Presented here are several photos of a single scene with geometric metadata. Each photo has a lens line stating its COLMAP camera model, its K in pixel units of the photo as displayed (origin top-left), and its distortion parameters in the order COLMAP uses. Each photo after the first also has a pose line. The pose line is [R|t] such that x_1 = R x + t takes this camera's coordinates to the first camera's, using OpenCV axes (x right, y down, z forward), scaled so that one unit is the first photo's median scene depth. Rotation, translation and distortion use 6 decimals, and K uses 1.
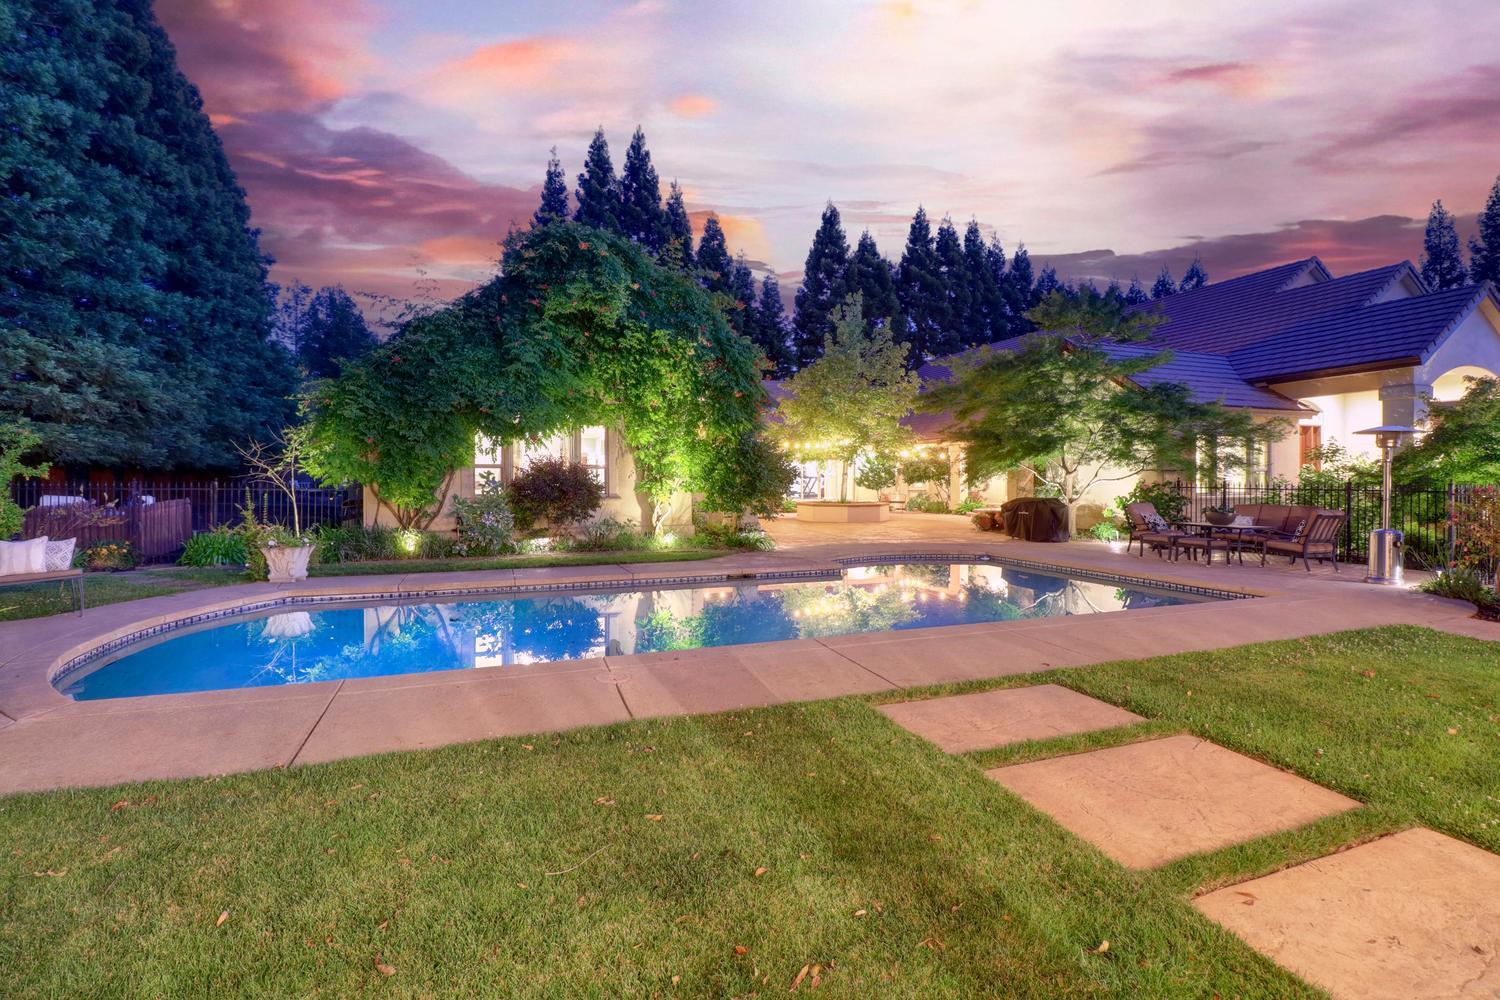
lens RADIAL K [[697.5, 0, 752.9], [0, 697.5, 482.0], [0, 0, 1]] dist [0.001856, -0.013990]
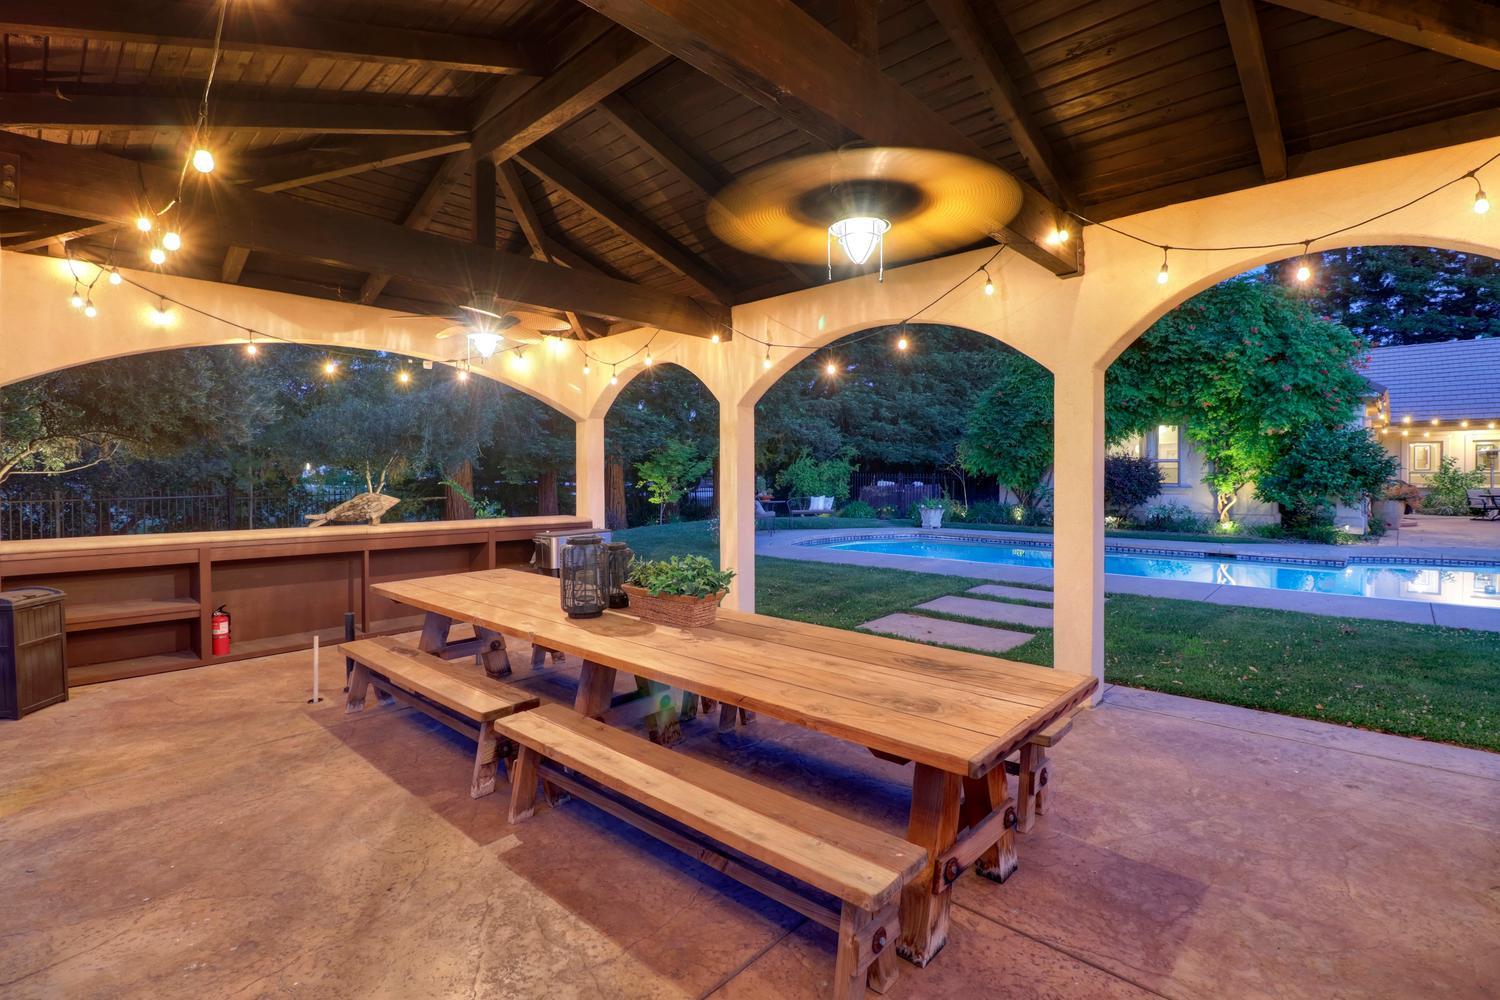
lens RADIAL K [[697.5, 0, 752.9], [0, 697.5, 482.0], [0, 0, 1]] dist [0.001856, -0.013990]
pose [[0.443868, 0.010384, -0.896032, 0.506738], [-0.003603, 0.999945, 0.009803, 0.004902], [0.896085, -0.001123, 0.443881, -0.145335]]
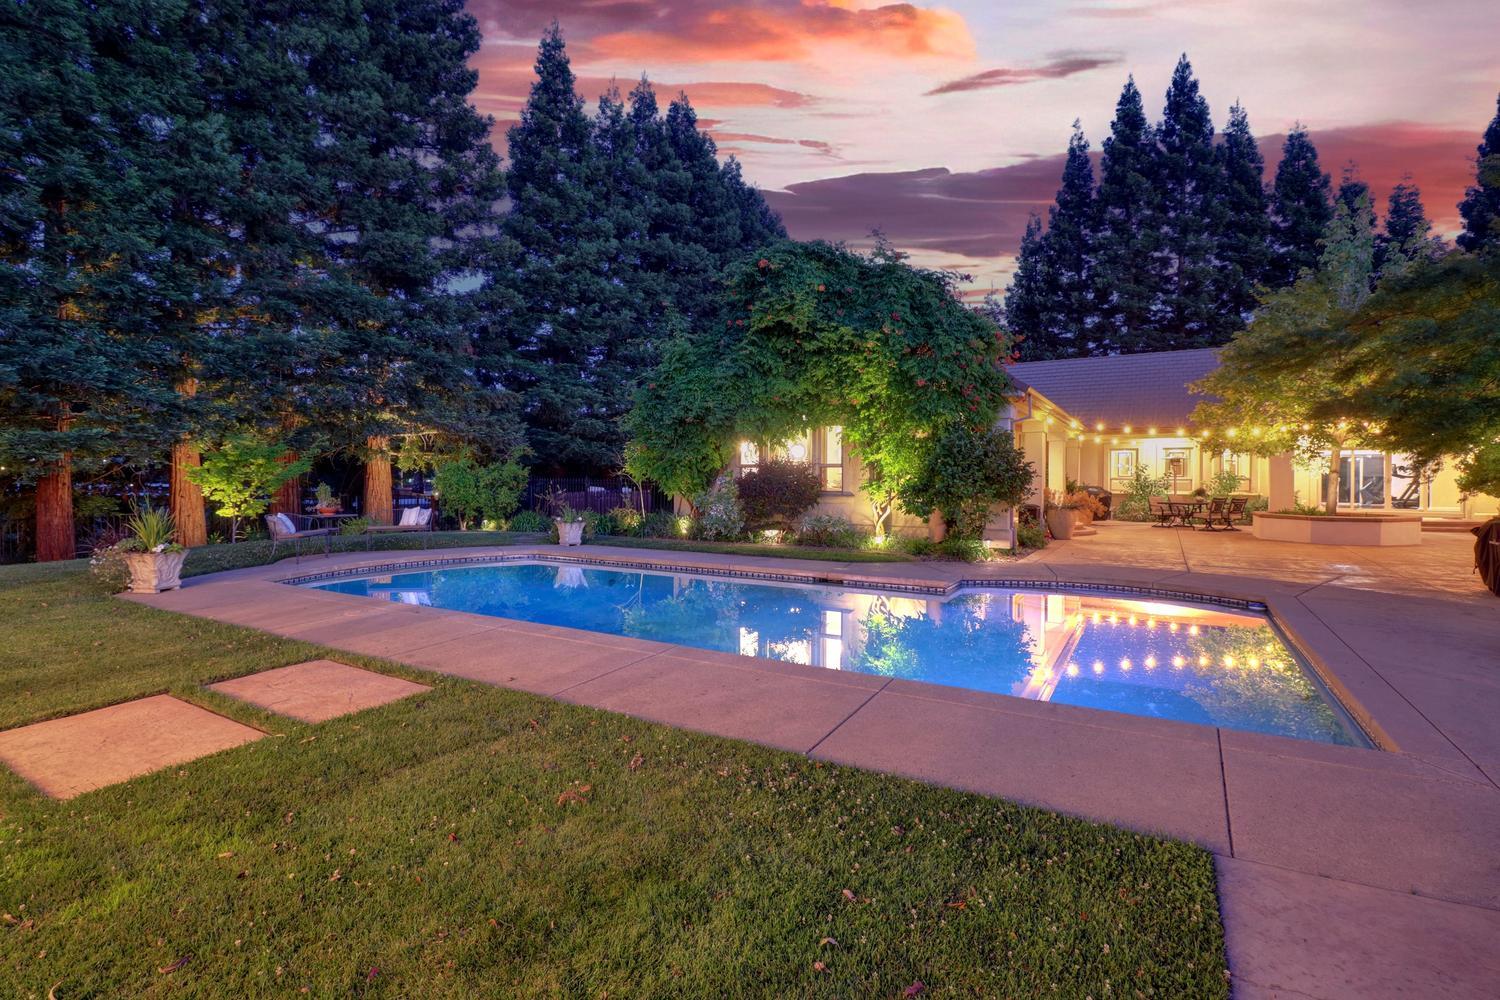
lens RADIAL K [[697.5, 0, 752.9], [0, 697.5, 482.0], [0, 0, 1]] dist [0.001856, -0.013990]
pose [[0.628174, 0.007924, -0.778033, 0.498472], [-0.006994, 0.999965, 0.004536, -0.001491], [0.778042, 0.002592, 0.628208, 0.251898]]
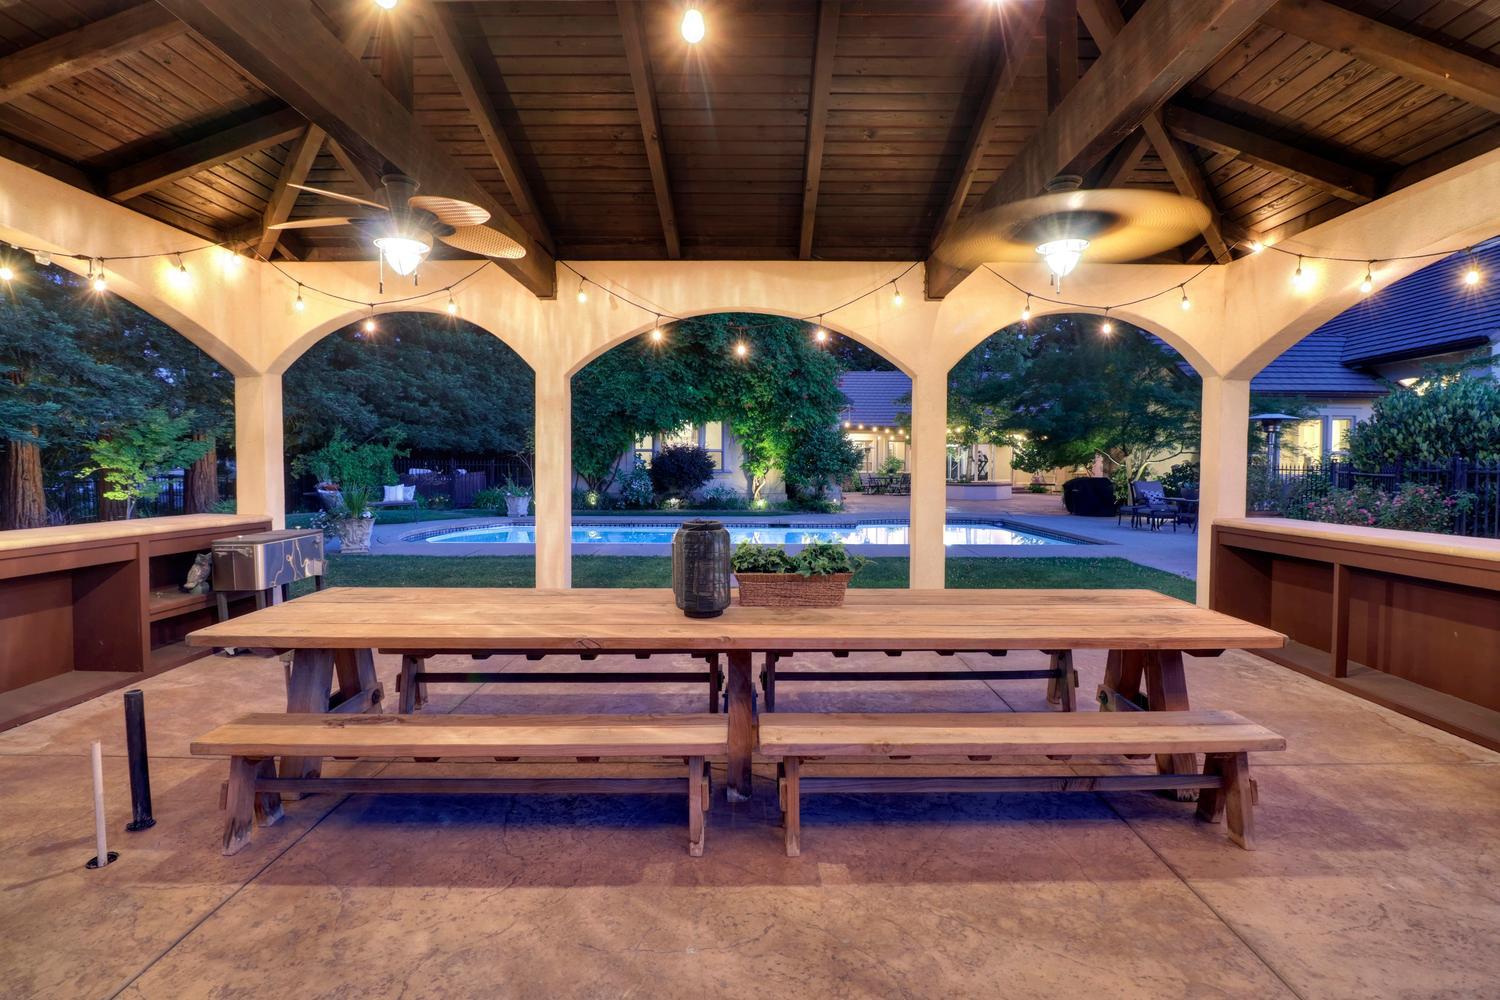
lens RADIAL K [[697.5, 0, 752.9], [0, 697.5, 482.0], [0, 0, 1]] dist [0.001856, -0.013990]
pose [[0.935435, 0.013205, -0.353252, 0.338470], [-0.006110, 0.999757, 0.021192, 0.011078], [0.353446, -0.017666, 0.935288, -0.286086]]
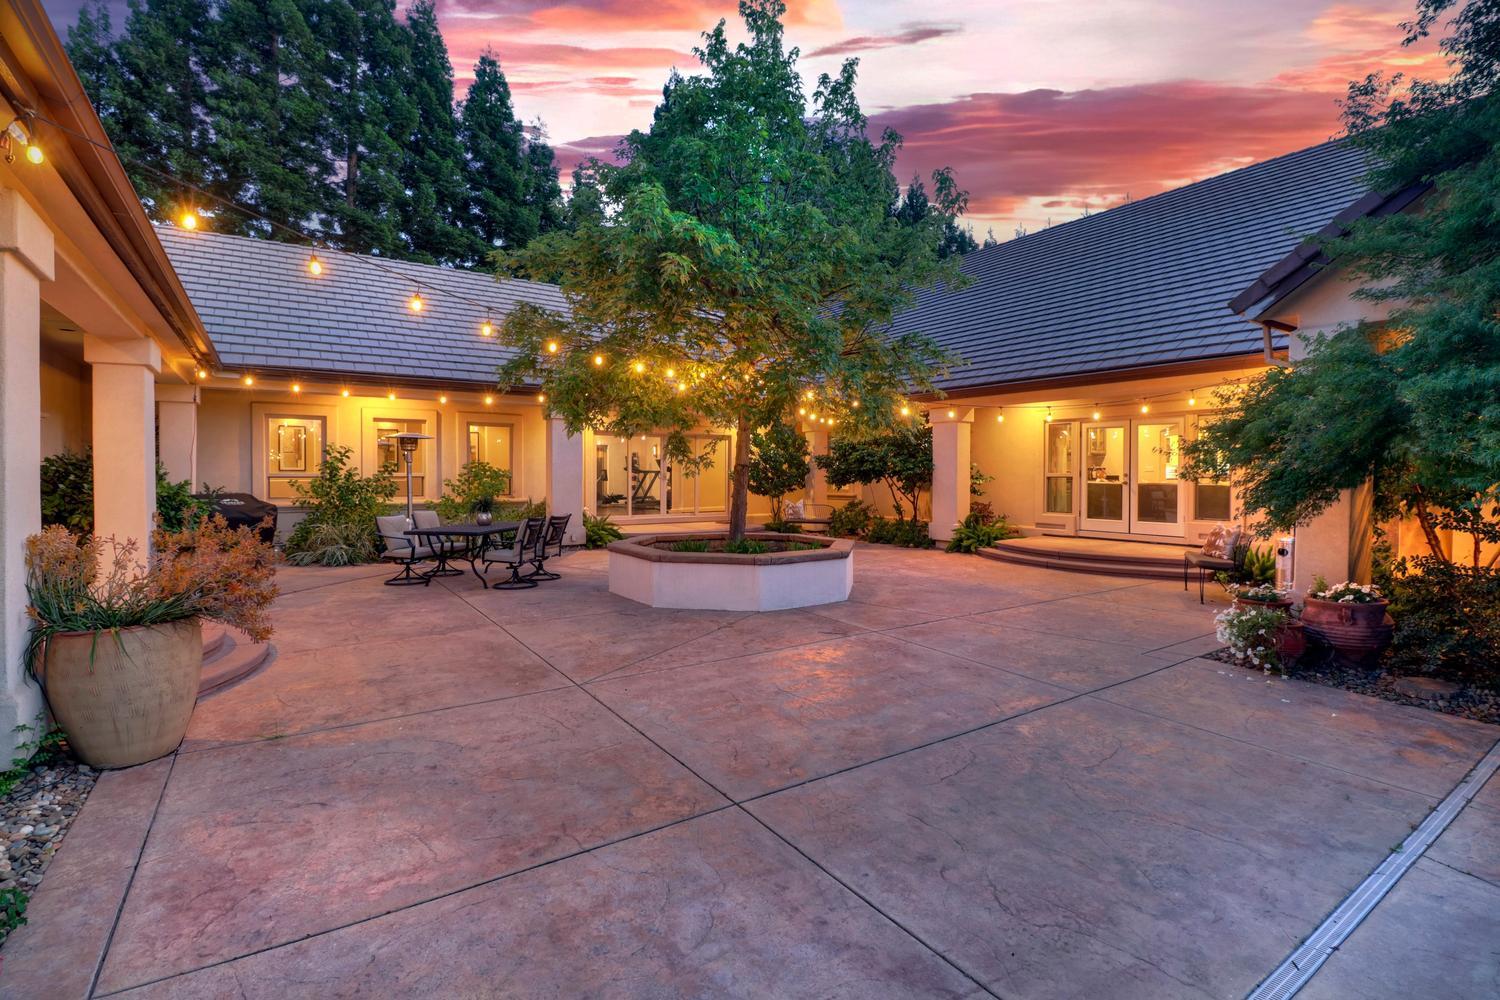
lens RADIAL K [[697.5, 0, 752.9], [0, 697.5, 482.0], [0, 0, 1]] dist [0.001856, -0.013990]
pose [[0.972278, 0.000463, 0.233827, 0.085291], [-0.002799, 0.999949, 0.009661, -0.010275], [-0.233811, -0.010048, 0.972230, 1.069302]]
